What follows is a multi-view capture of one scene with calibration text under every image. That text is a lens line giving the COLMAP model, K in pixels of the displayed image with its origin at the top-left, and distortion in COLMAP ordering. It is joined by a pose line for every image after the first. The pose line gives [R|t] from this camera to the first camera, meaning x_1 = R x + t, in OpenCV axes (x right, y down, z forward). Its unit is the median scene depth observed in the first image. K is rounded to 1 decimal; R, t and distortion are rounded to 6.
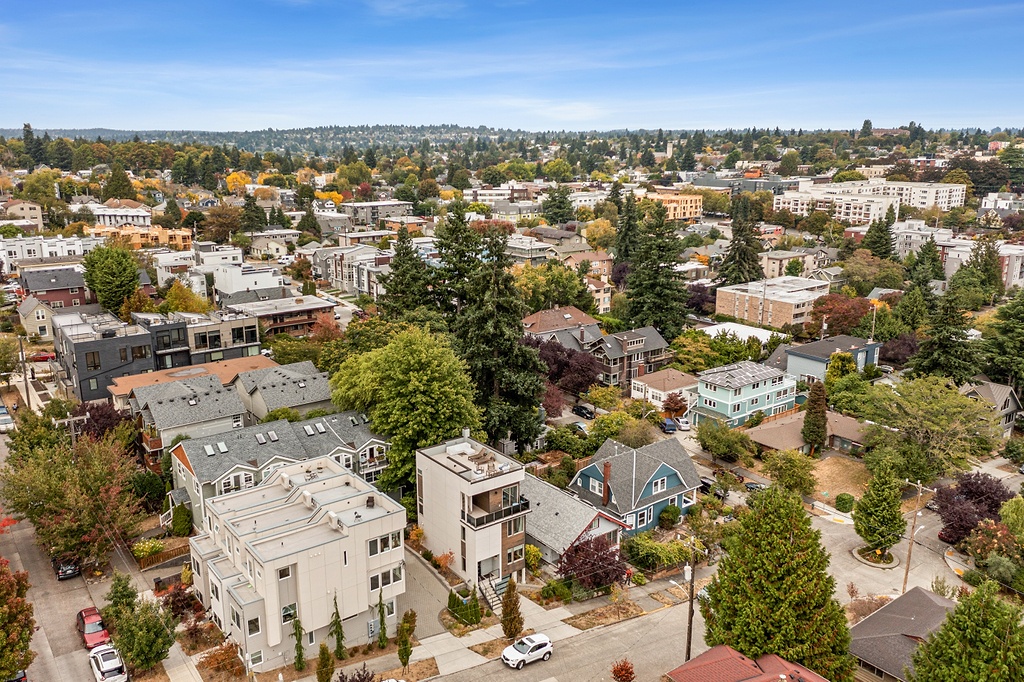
lens RADIAL K [[816.9, 0, 516.1], [0, 816.9, 338.7], [0, 0, 1]] dist [-0.005129, 0.002301]
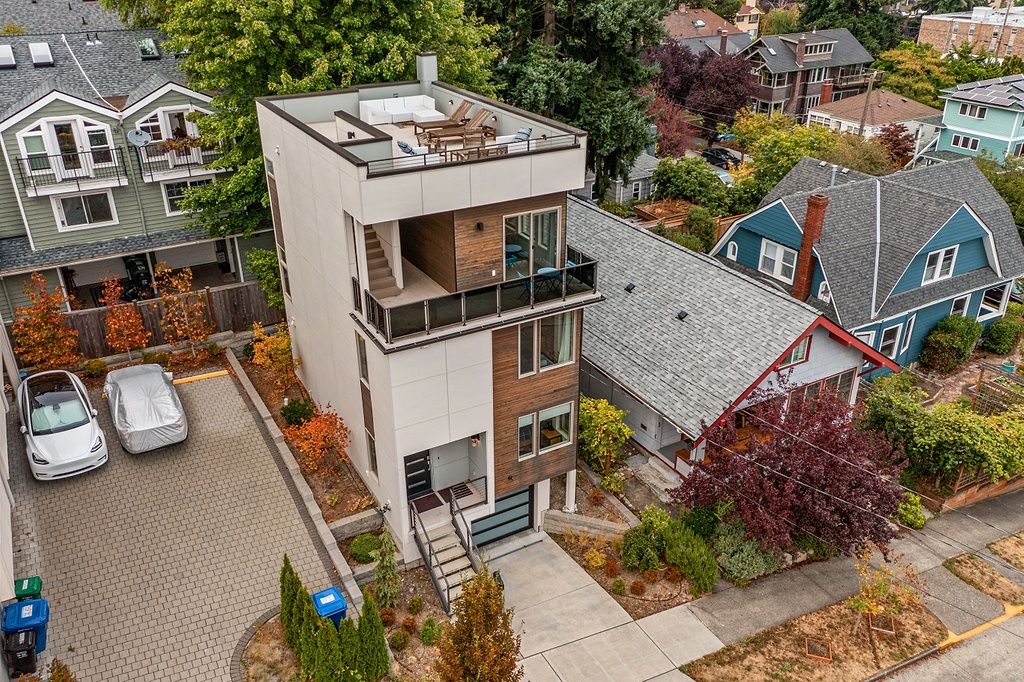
lens RADIAL K [[816.9, 0, 510.7], [0, 816.9, 338.7], [0, 0, 1]] dist [-0.005129, 0.002301]
pose [[0.990808, 0.054122, -0.123980, 0.022027], [-0.025535, 0.974830, 0.221480, 0.151998], [0.132847, -0.216278, 0.967251, 0.665836]]
